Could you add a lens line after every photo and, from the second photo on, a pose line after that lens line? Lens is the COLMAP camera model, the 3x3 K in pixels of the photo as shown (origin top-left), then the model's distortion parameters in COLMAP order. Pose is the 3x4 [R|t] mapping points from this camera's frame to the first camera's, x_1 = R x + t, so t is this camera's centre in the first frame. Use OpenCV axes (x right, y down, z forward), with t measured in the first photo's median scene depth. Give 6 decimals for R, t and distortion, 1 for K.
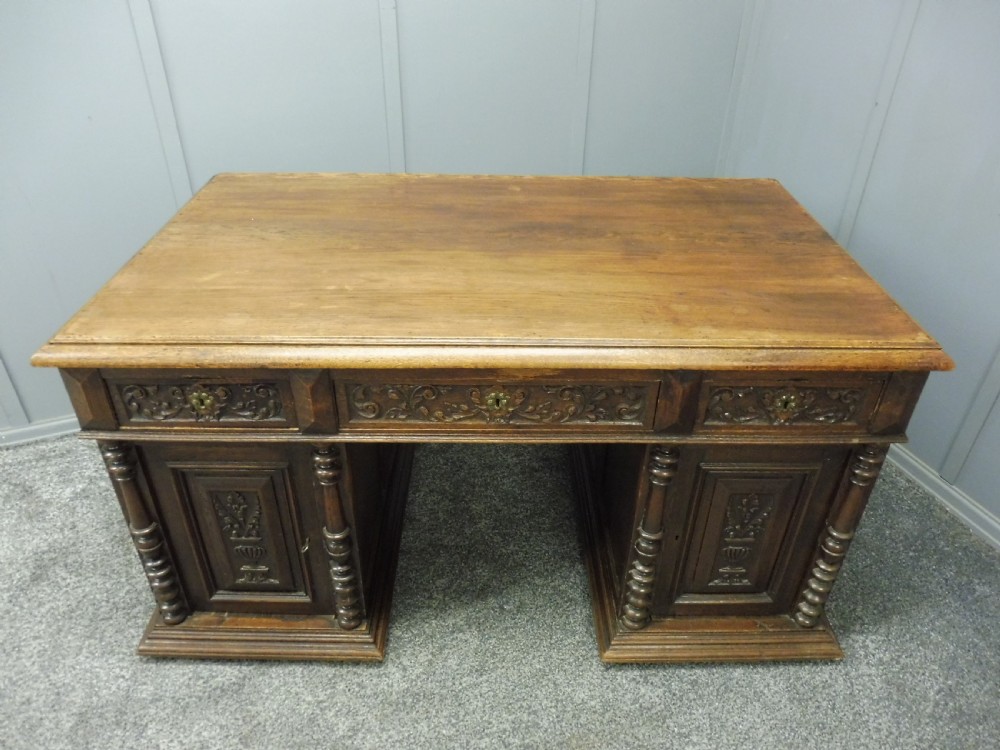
lens RADIAL K [[732.1, 0, 495.1], [0, 732.1, 378.6], [0, 0, 1]] dist [-0.074897, 0.039019]
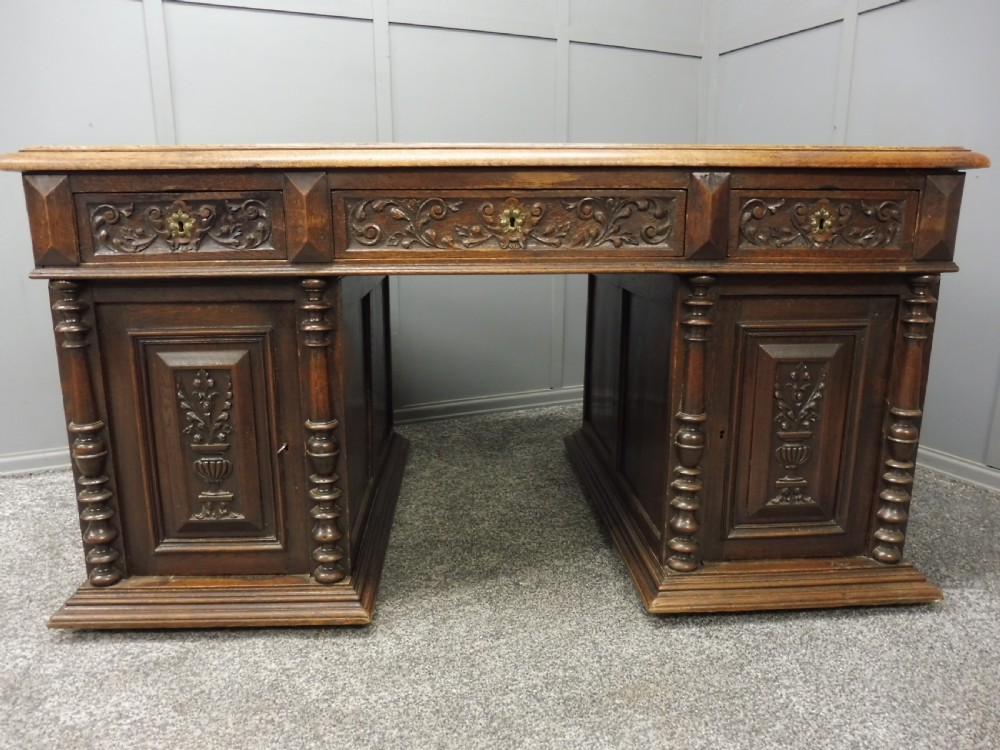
lens RADIAL K [[732.1, 0, 496.5], [0, 732.1, 369.5], [0, 0, 1]] dist [-0.074897, 0.039019]
pose [[0.998607, -0.025264, 0.046318, -0.052323], [0.040022, 0.934767, -0.353000, 0.438369], [-0.034379, 0.354362, 0.934476, 0.183265]]
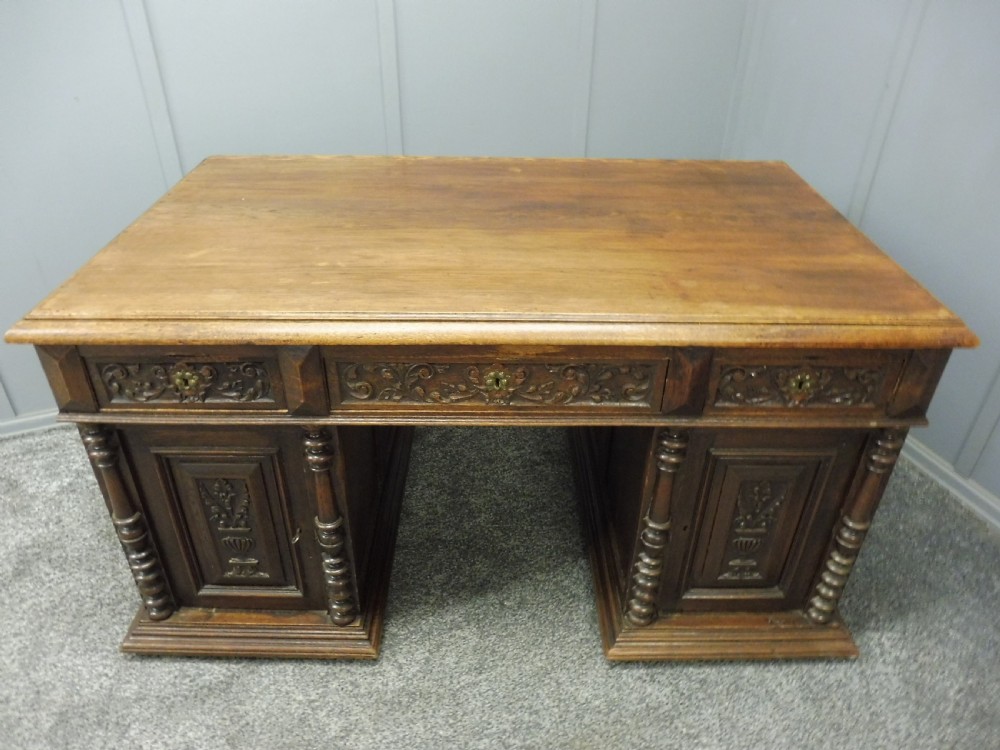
lens RADIAL K [[732.1, 0, 494.7], [0, 732.1, 379.2], [0, 0, 1]] dist [-0.074897, 0.039019]
pose [[0.999999, -0.000196, -0.001314, 0.001288], [0.000185, 0.999961, -0.008795, 0.030865], [0.001316, 0.008795, 0.999960, 0.042664]]
